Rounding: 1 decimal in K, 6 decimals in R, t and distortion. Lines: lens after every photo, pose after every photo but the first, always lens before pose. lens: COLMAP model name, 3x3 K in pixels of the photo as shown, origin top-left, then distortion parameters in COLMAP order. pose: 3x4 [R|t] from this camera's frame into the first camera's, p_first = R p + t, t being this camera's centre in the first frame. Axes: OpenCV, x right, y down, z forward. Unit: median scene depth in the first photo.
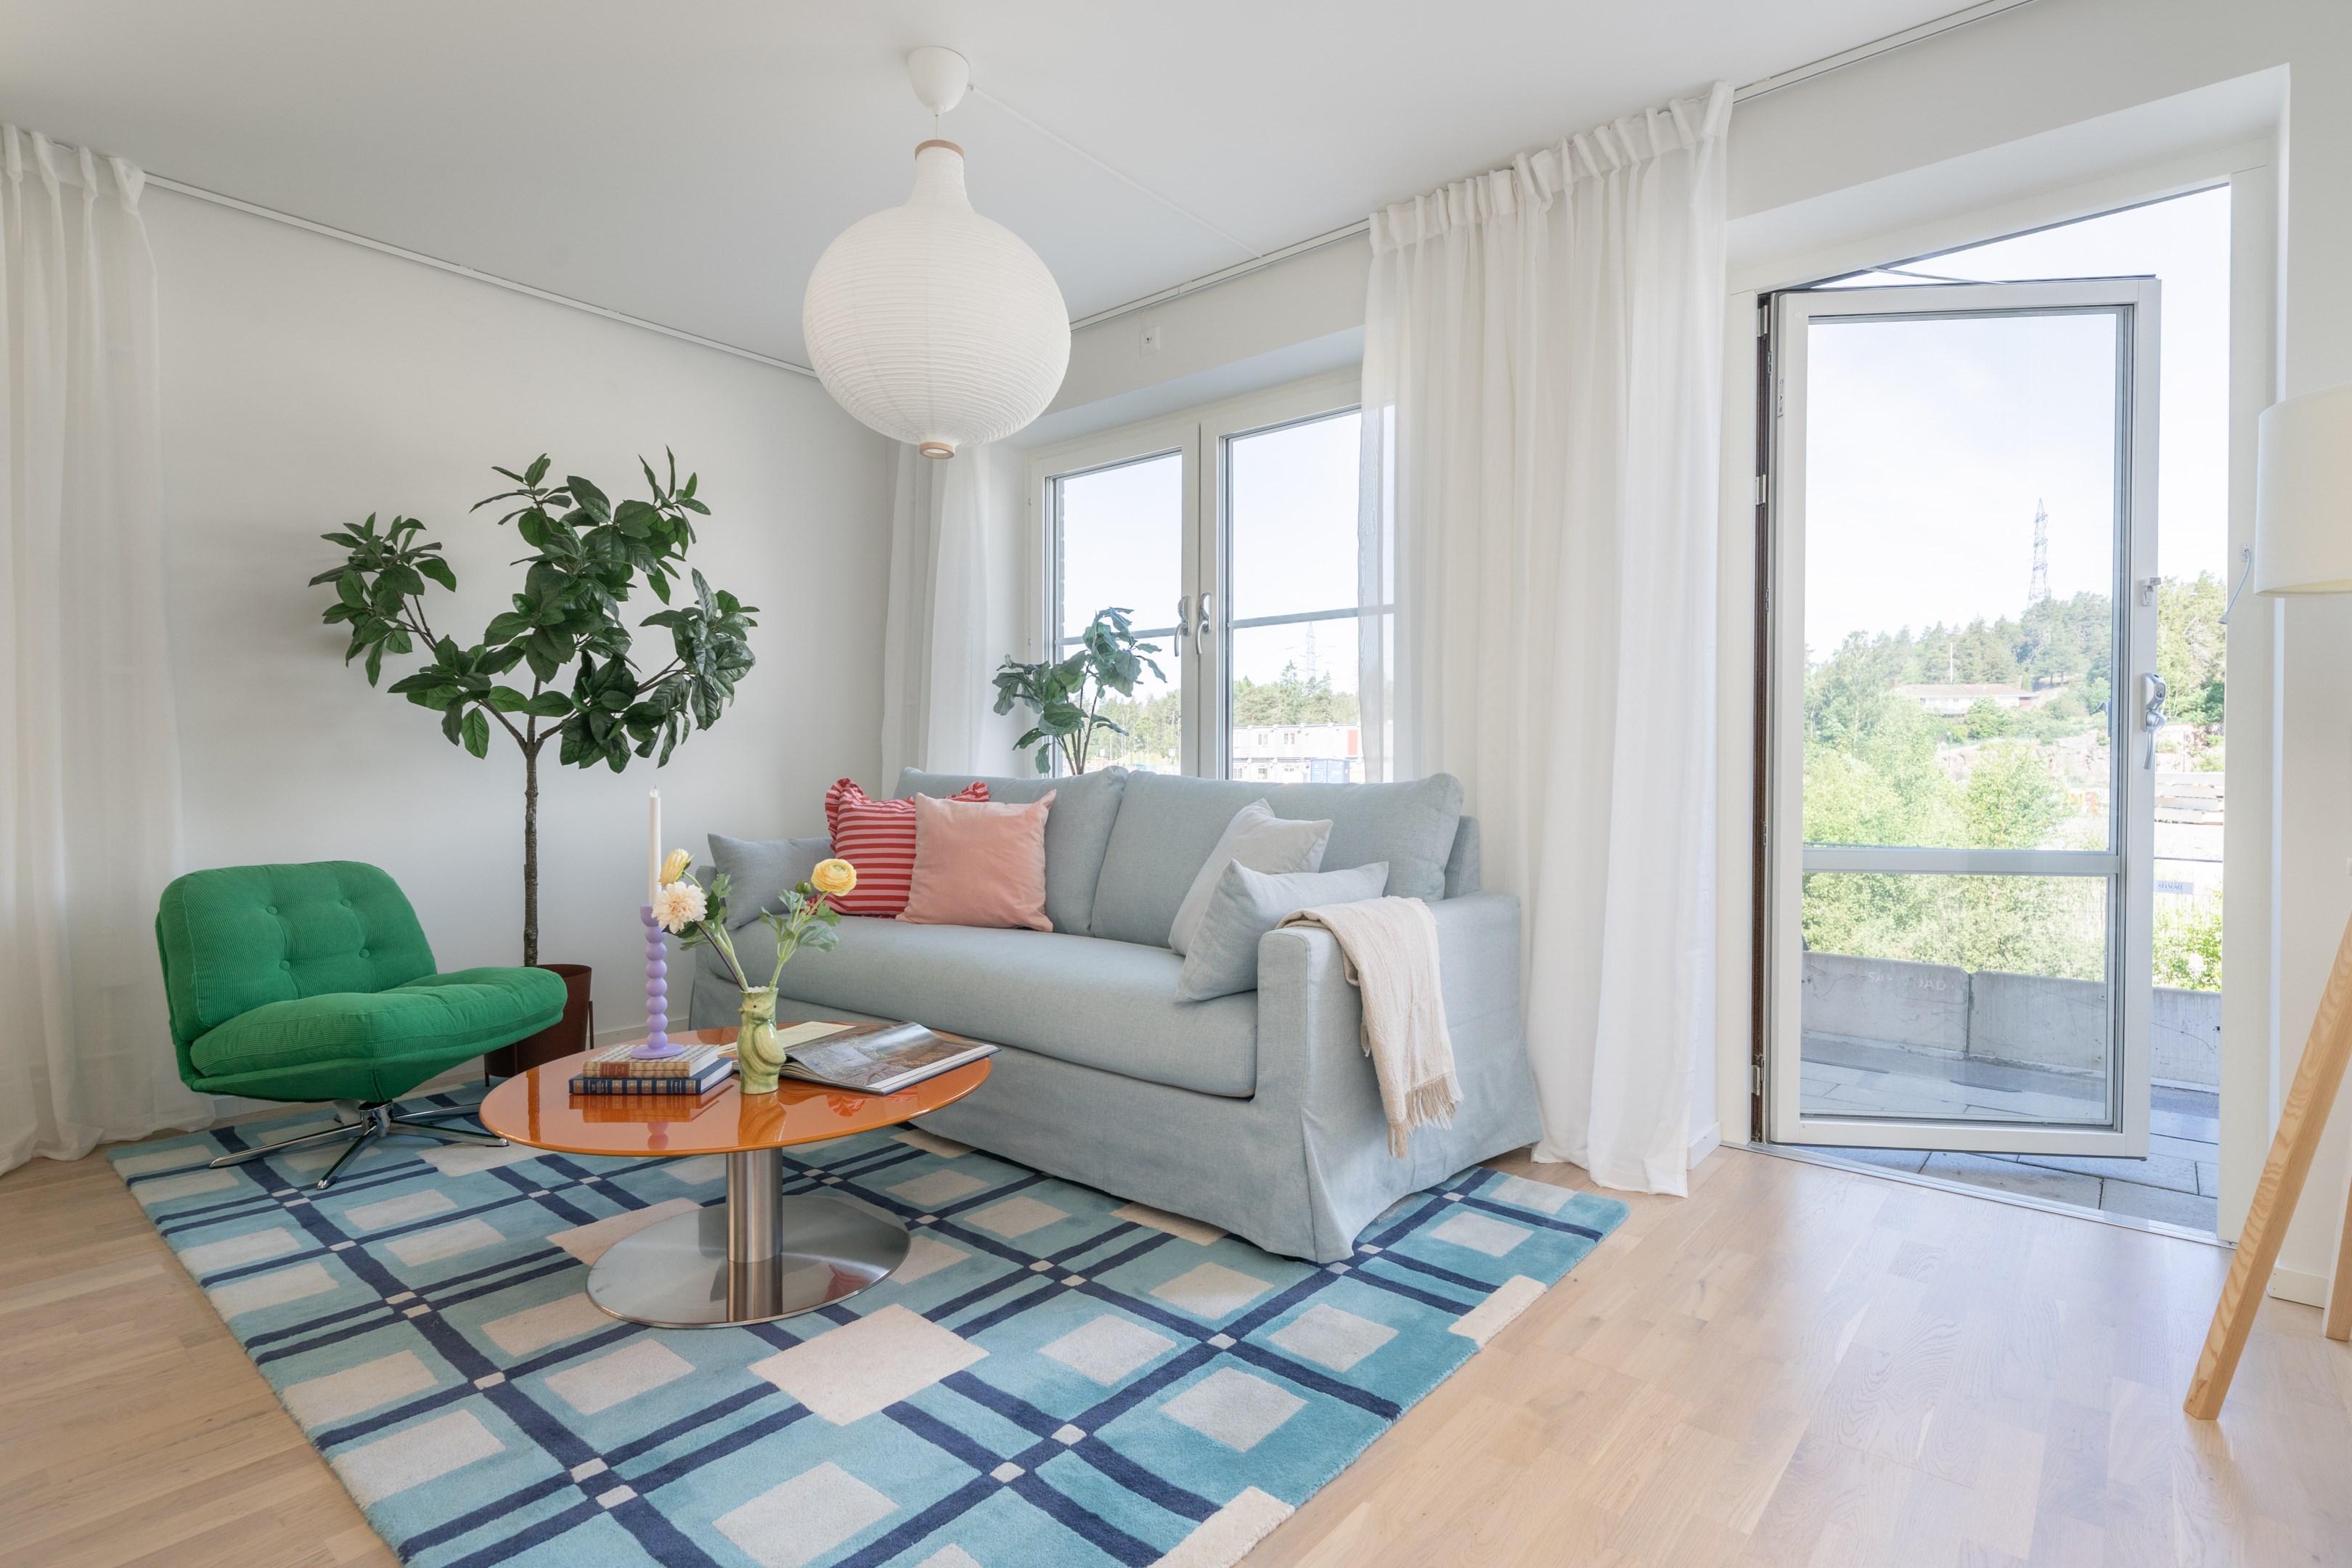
lens RADIAL K [[1153.0, 0, 1208.3], [0, 1153.0, 784.8], [0, 0, 1]] dist [0.000212, -0.000690]
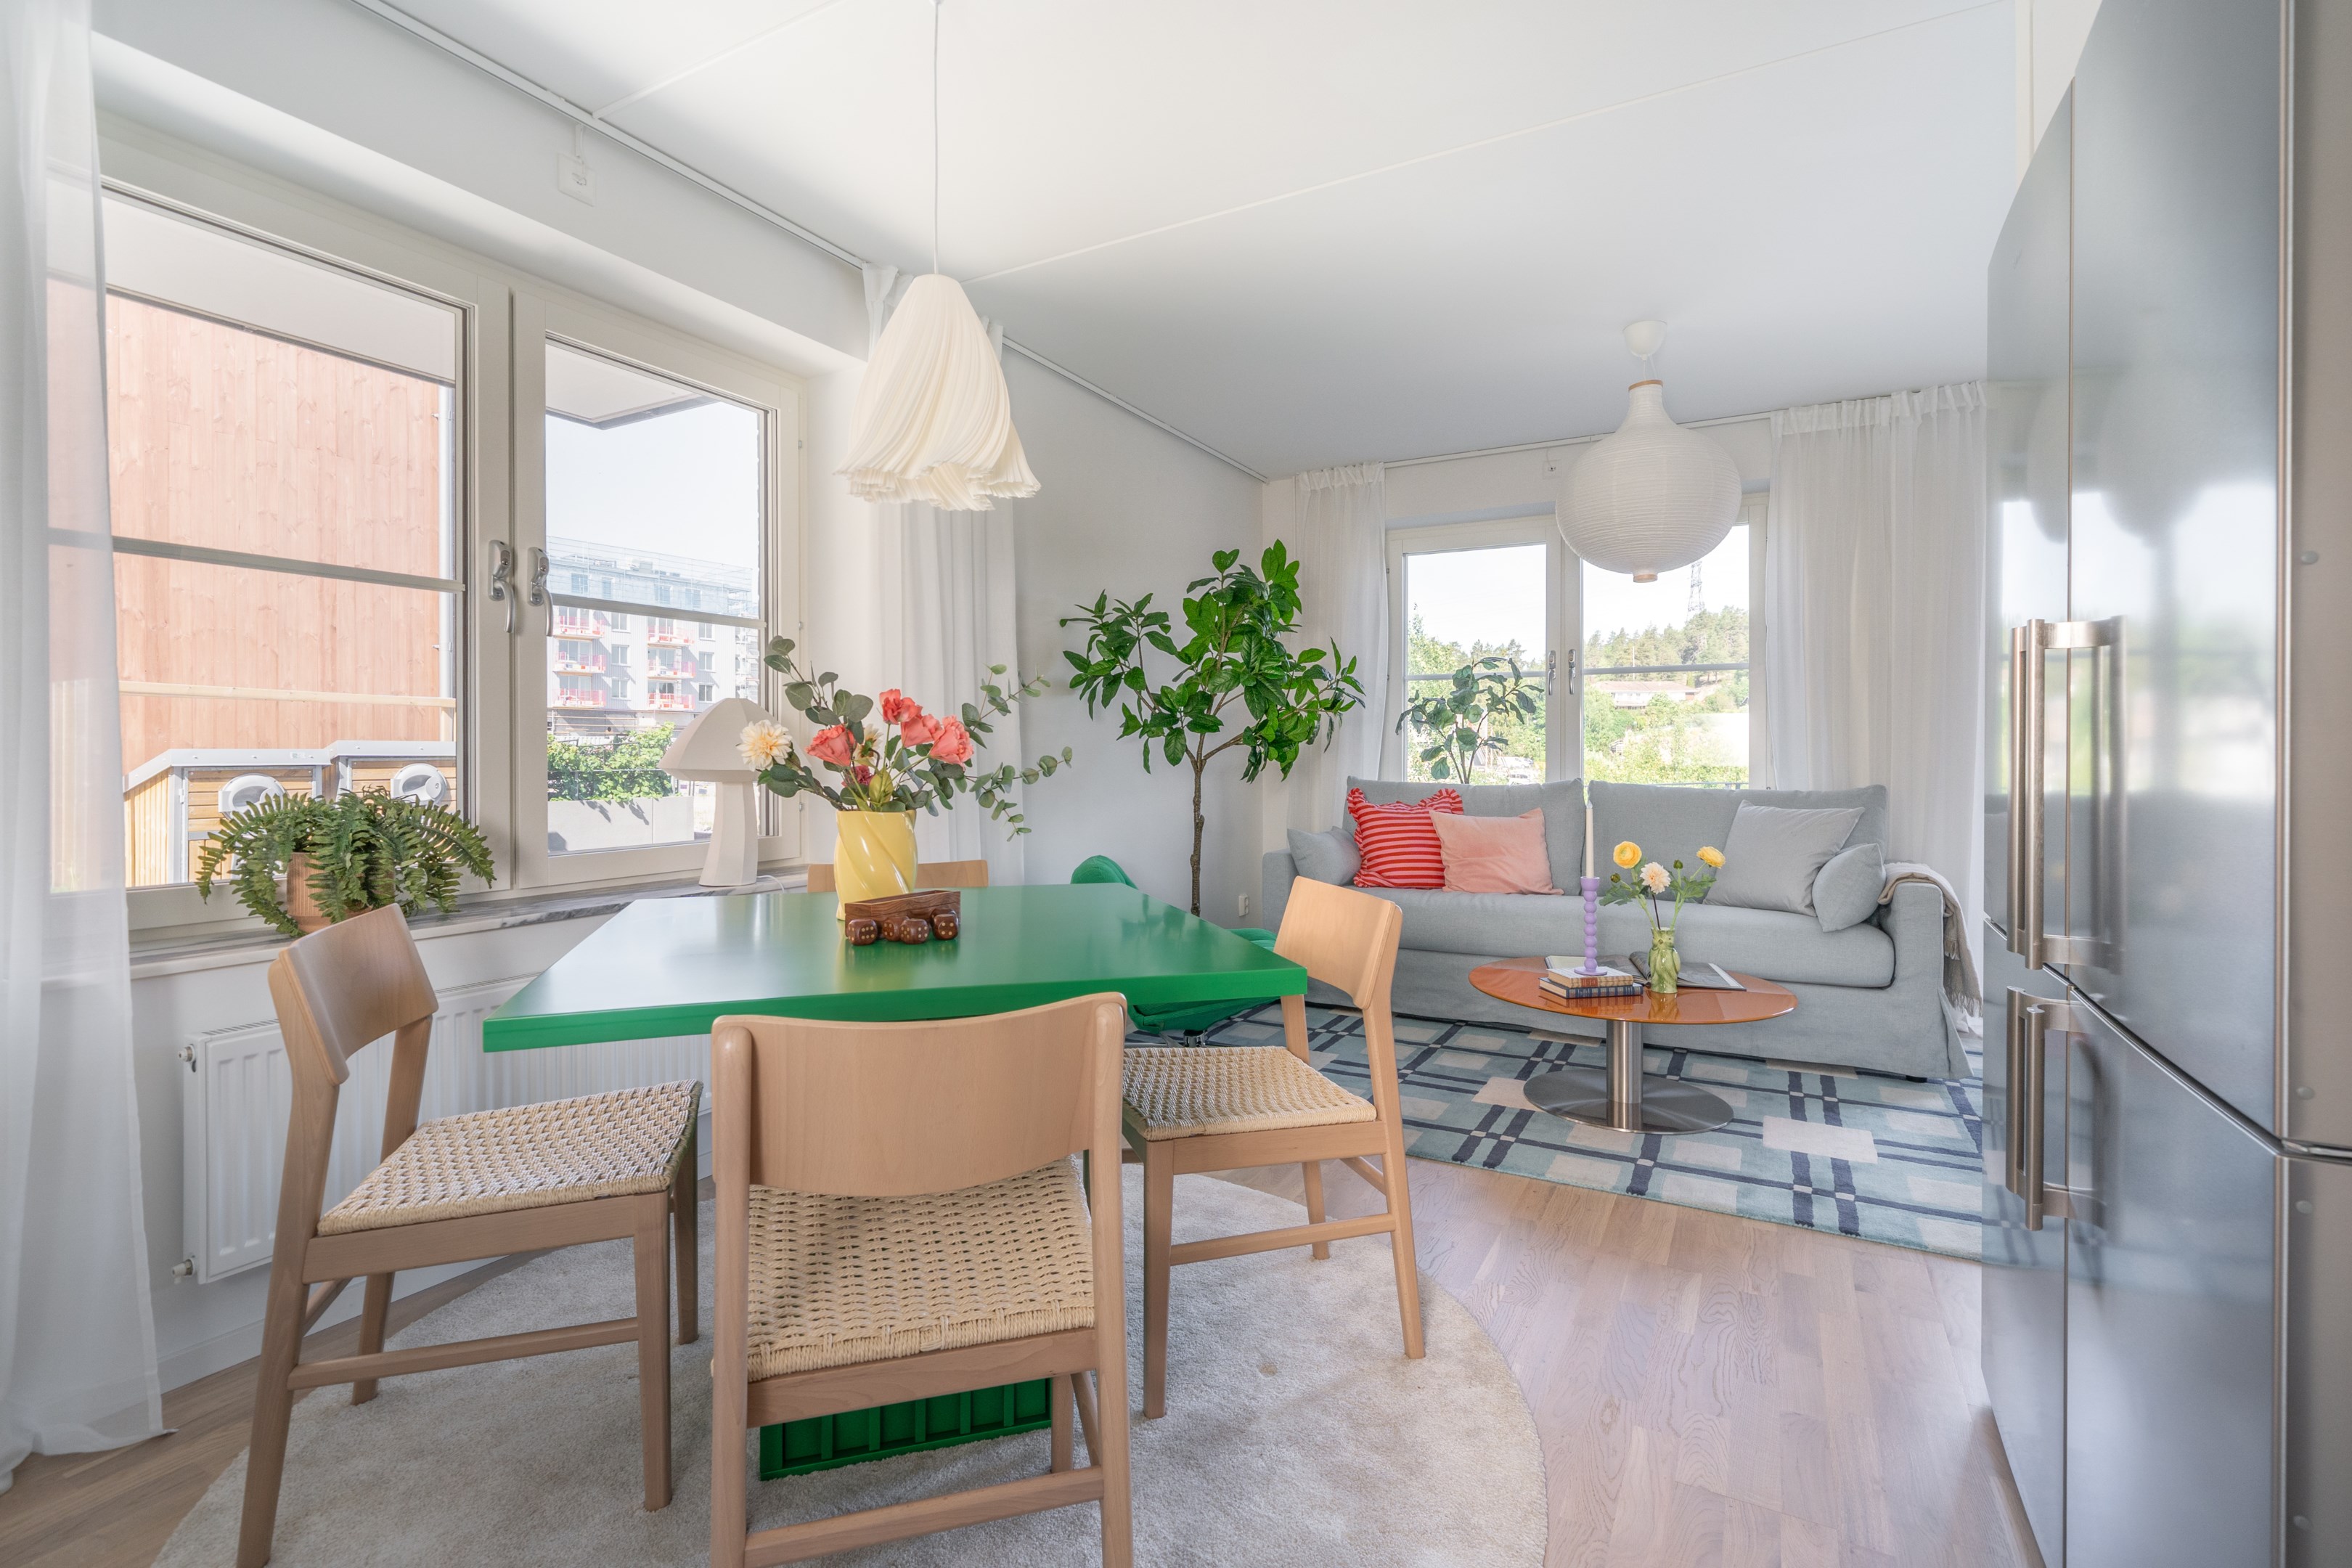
lens RADIAL K [[1078.5, 0, 1170.9], [0, 1078.5, 761.8], [0, 0, 1]] dist [-0.016790, -0.000237]
pose [[0.983926, -0.002835, 0.178553, -0.237856], [0.003629, 0.999985, -0.004120, -0.009029], [-0.178538, 0.004701, 0.983922, -0.061596]]
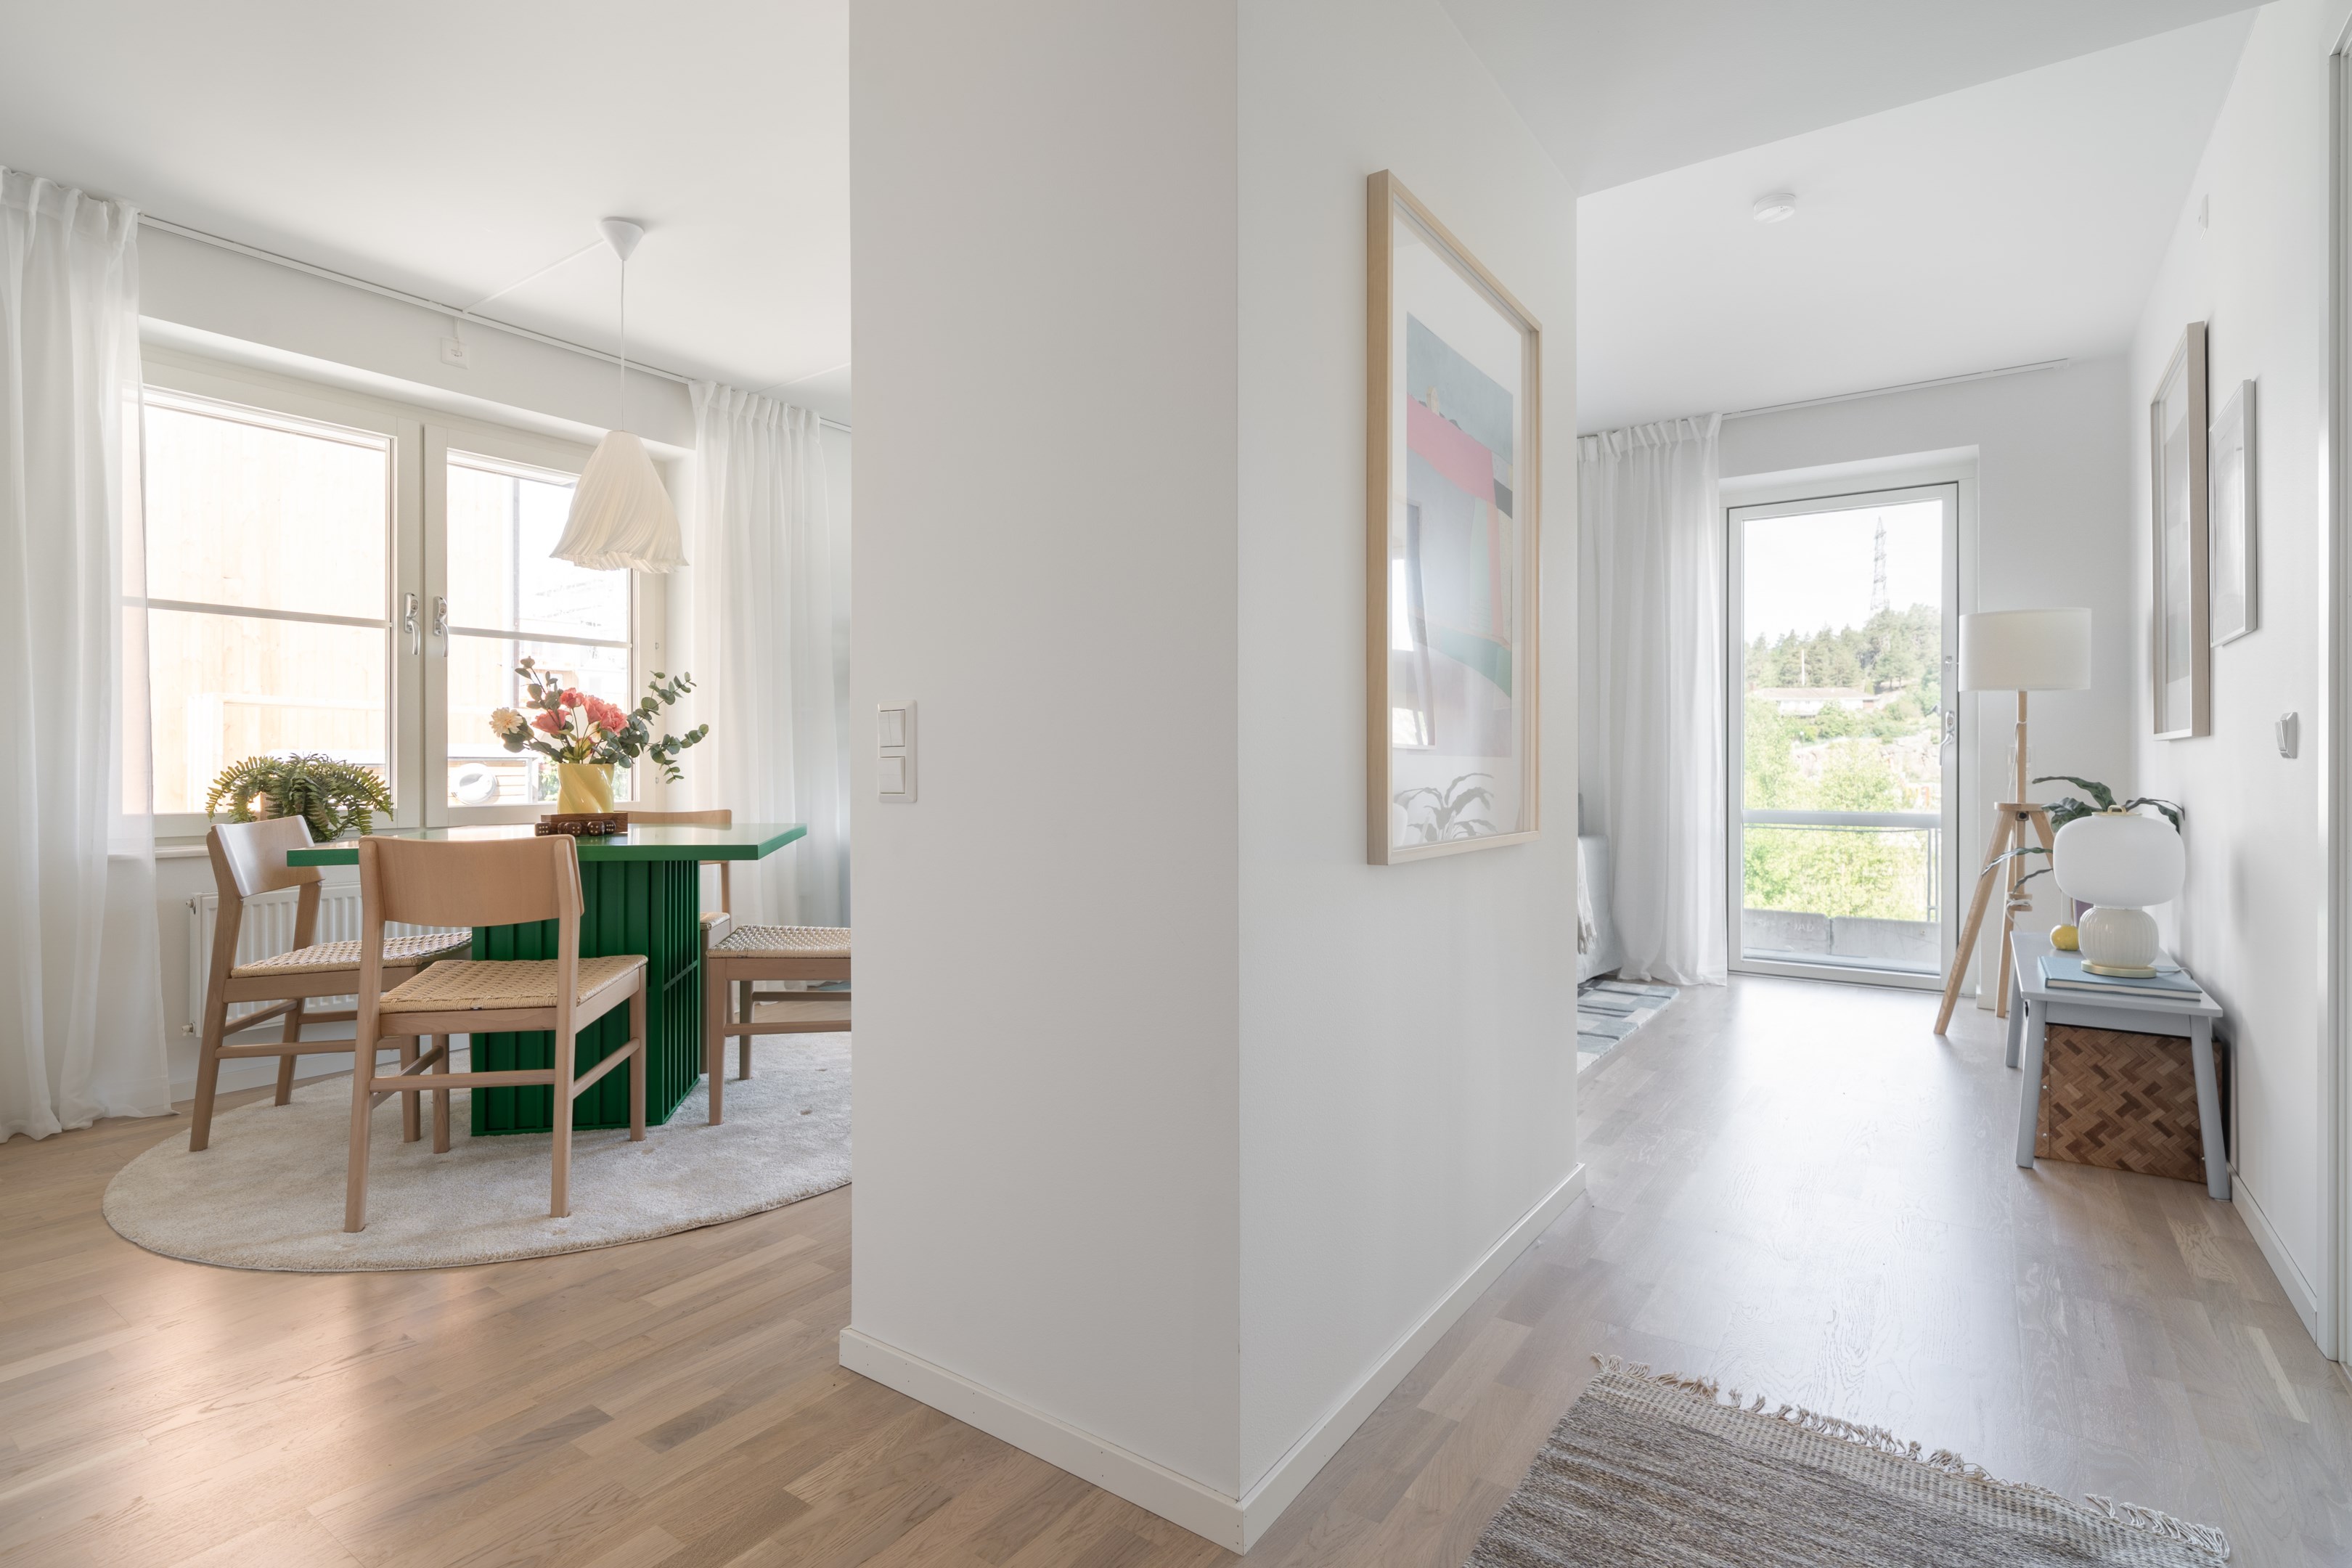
lens RADIAL K [[1136.7, 0, 1191.2], [0, 1136.7, 768.1], [0, 0, 1]] dist [-0.001392, -0.000574]
pose [[0.996915, -0.001515, 0.078475, -0.128249], [0.002503, 0.999919, -0.012481, 0.002467], [-0.078450, 0.012639, 0.996838, -0.181435]]
